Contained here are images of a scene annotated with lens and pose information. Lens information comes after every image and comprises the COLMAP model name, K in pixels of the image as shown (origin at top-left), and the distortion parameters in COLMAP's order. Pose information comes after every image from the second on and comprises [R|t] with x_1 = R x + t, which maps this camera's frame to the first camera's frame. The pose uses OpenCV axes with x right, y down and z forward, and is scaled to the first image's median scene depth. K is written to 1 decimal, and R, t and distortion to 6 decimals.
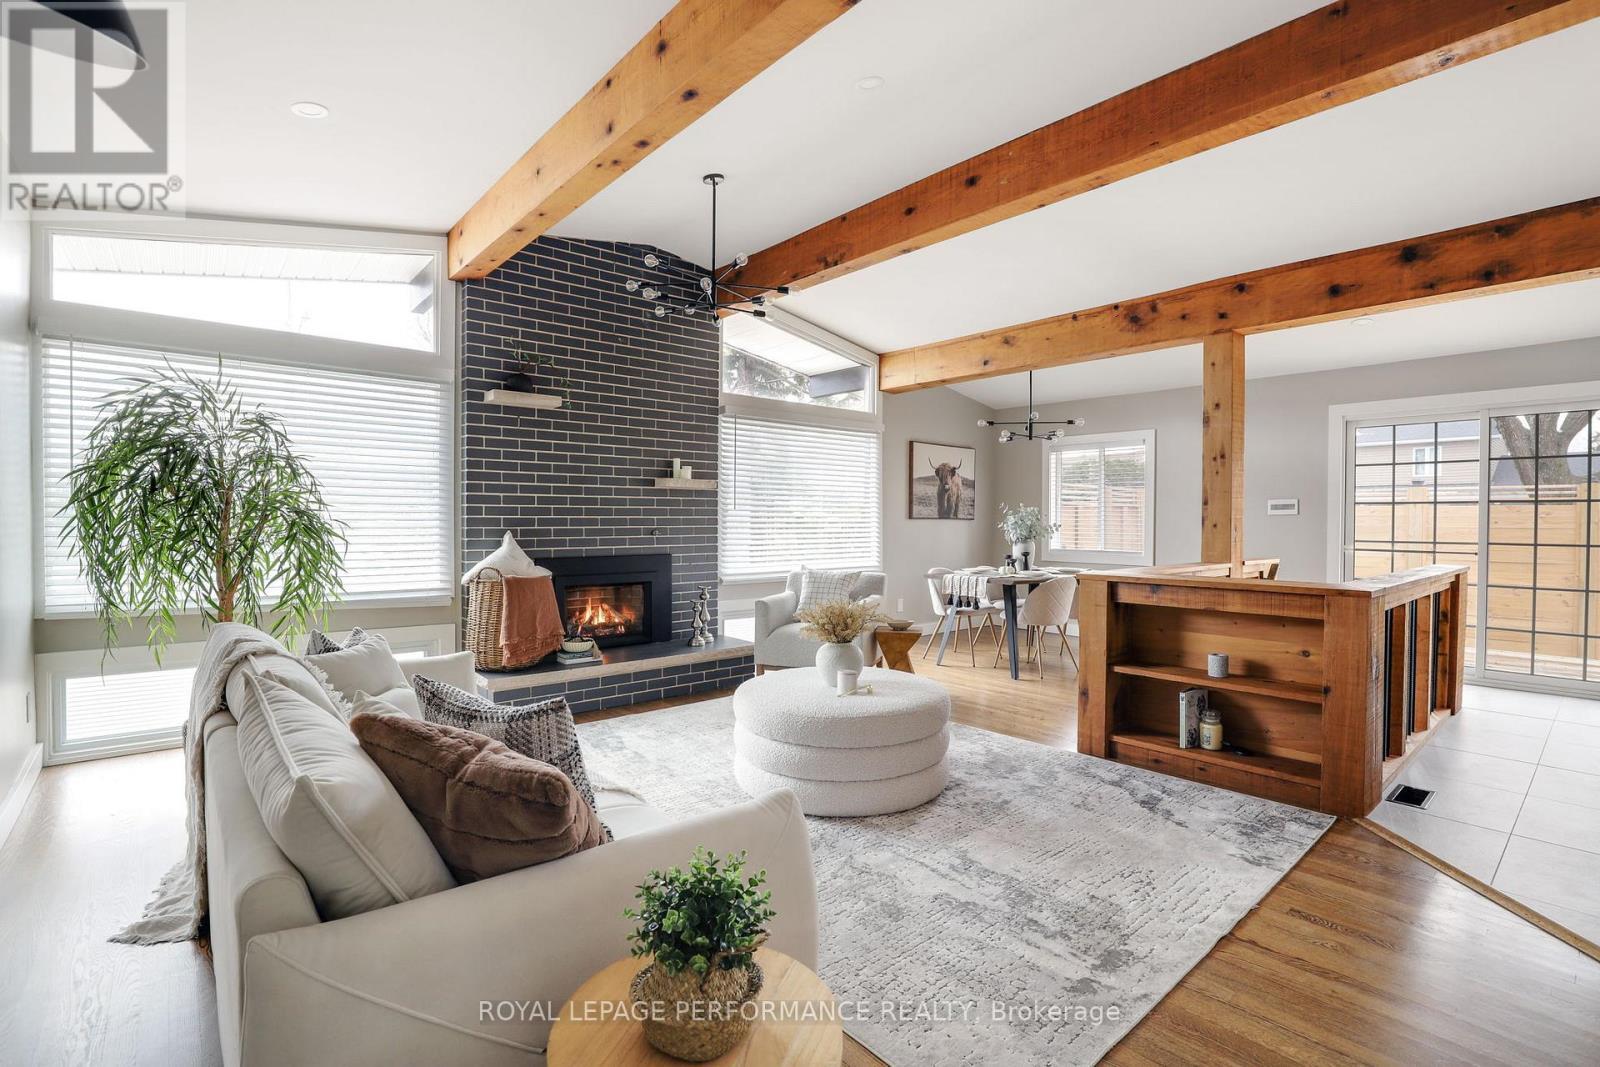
lens RADIAL K [[750.0, 0, 800.0], [0, 750.0, 533.5], [0, 0, 1]] dist [-0.027721, 0.000701]
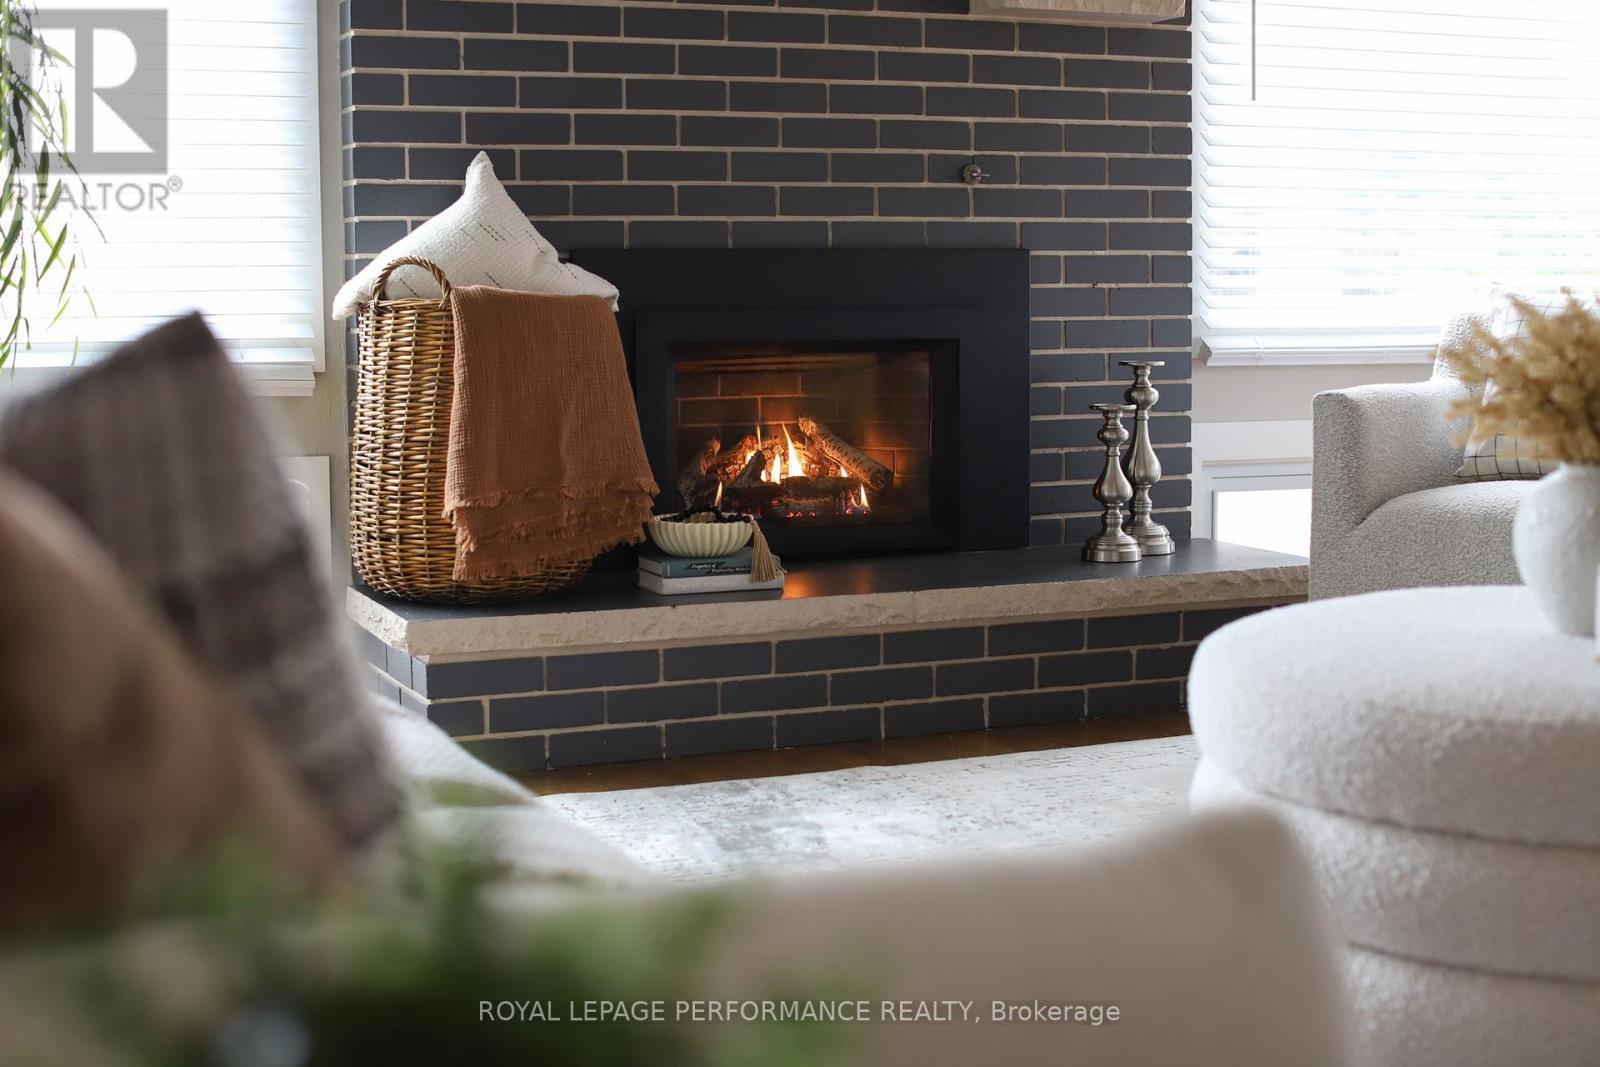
lens RADIAL K [[2323.8, 0, 800.0], [0, 2323.8, 533.5], [0, 0, 1]] dist [-0.141008, 0.037316]
pose [[0.953625, 0.016496, -0.300544, 0.016273], [0.007140, 0.996976, 0.077378, 0.071779], [0.300911, -0.075935, 0.950624, 0.121925]]
